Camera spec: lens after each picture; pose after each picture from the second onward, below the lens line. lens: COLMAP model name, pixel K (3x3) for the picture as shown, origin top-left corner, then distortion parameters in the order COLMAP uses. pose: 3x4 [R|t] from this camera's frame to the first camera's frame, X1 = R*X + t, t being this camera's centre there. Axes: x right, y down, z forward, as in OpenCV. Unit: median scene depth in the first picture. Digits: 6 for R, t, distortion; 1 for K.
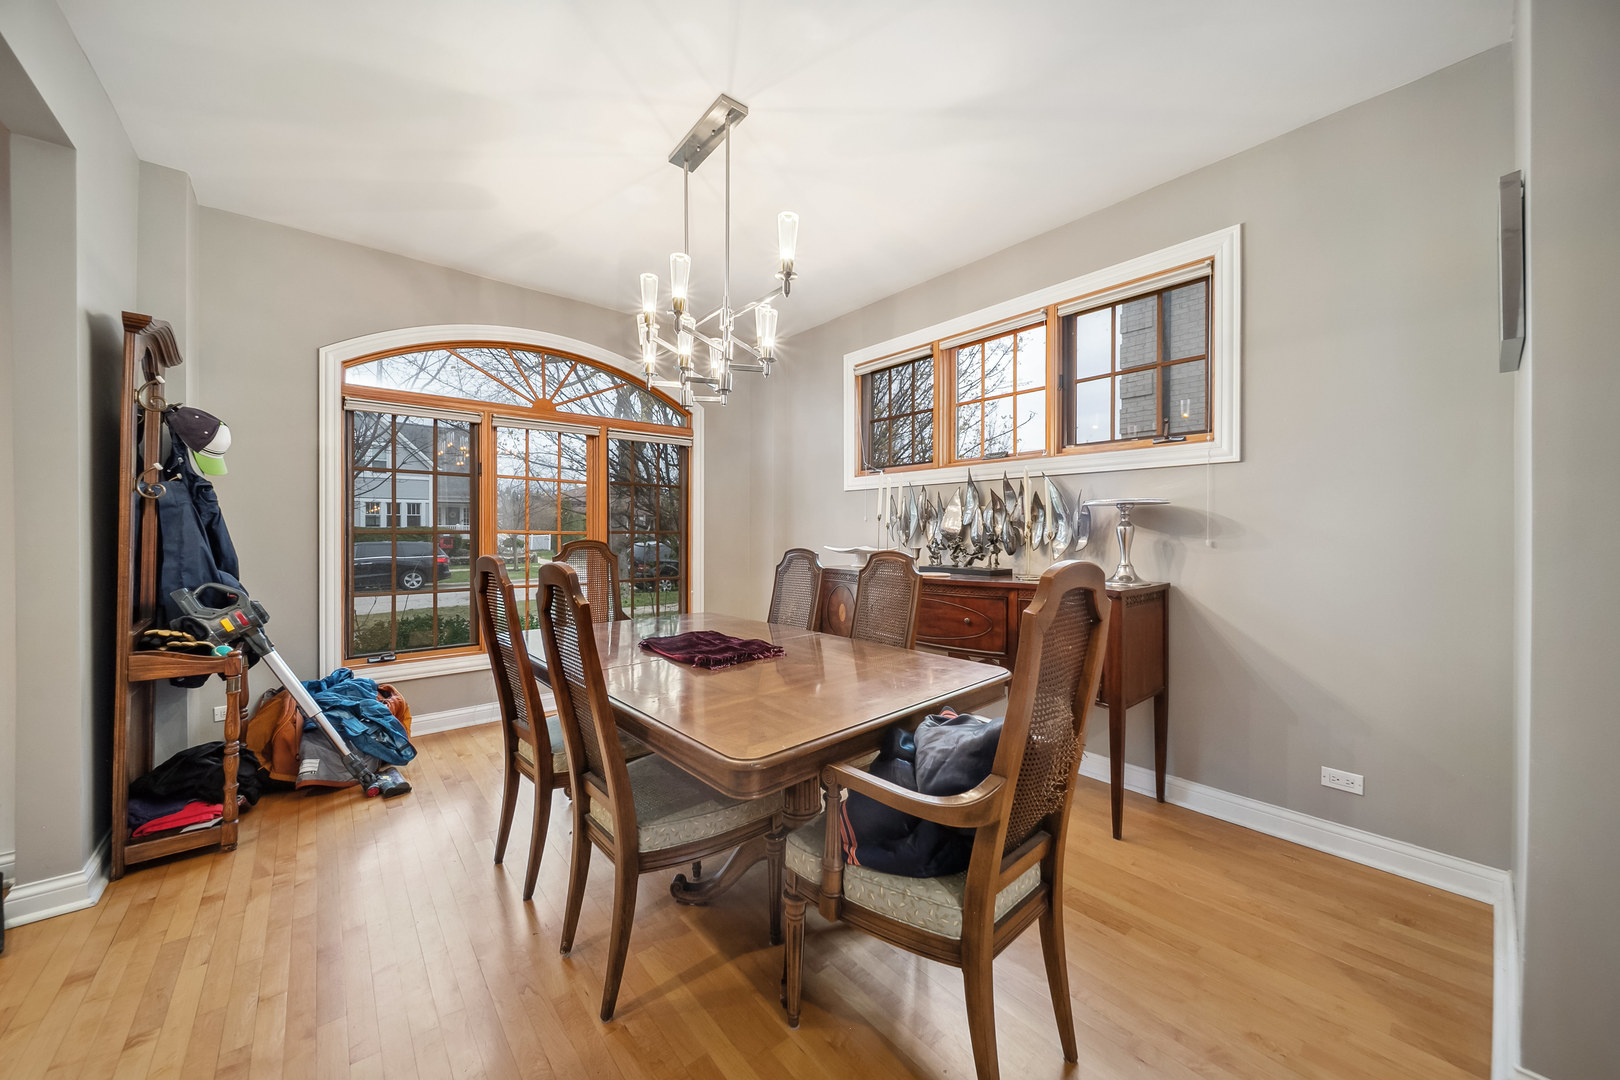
lens RADIAL K [[578.3, 0, 802.0], [0, 578.3, 526.1], [0, 0, 1]] dist [-0.001047, -0.000544]
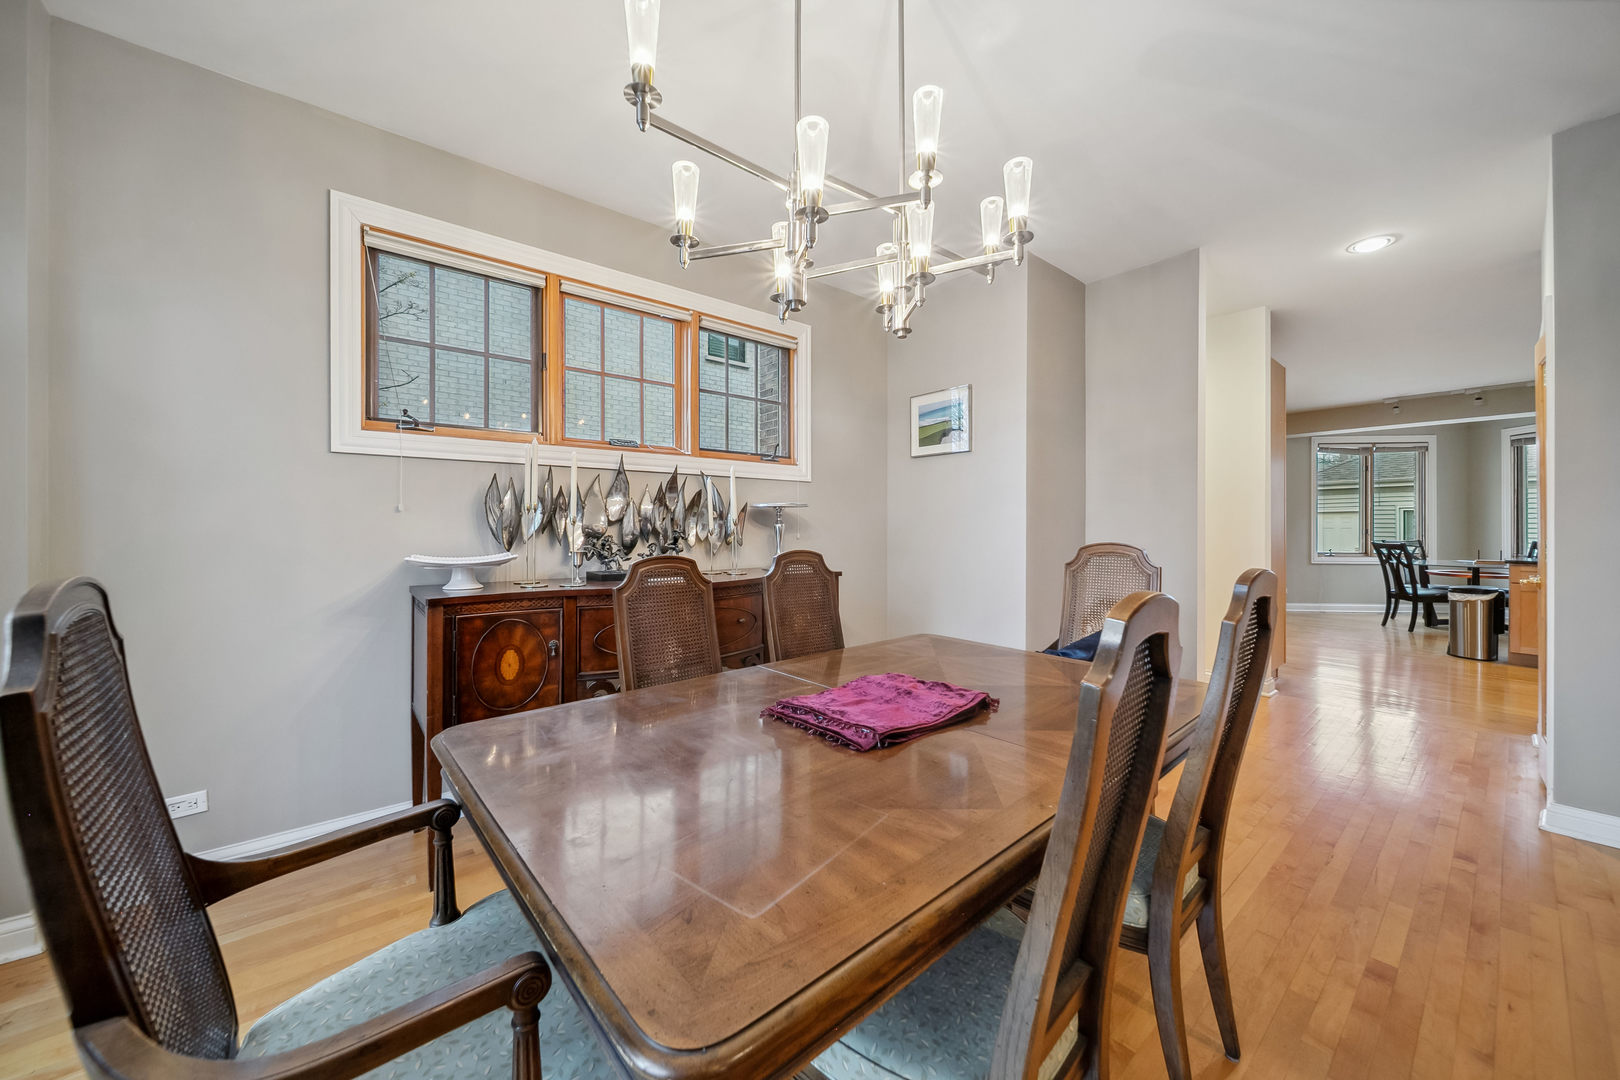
lens RADIAL K [[578.3, 0, 802.0], [0, 578.3, 526.1], [0, 0, 1]] dist [-0.001047, -0.000544]
pose [[0.006889, -0.004815, 0.999965, -0.559094], [-0.010282, 0.999935, 0.004886, -0.001321], [-0.999923, -0.010316, 0.006839, 0.724802]]
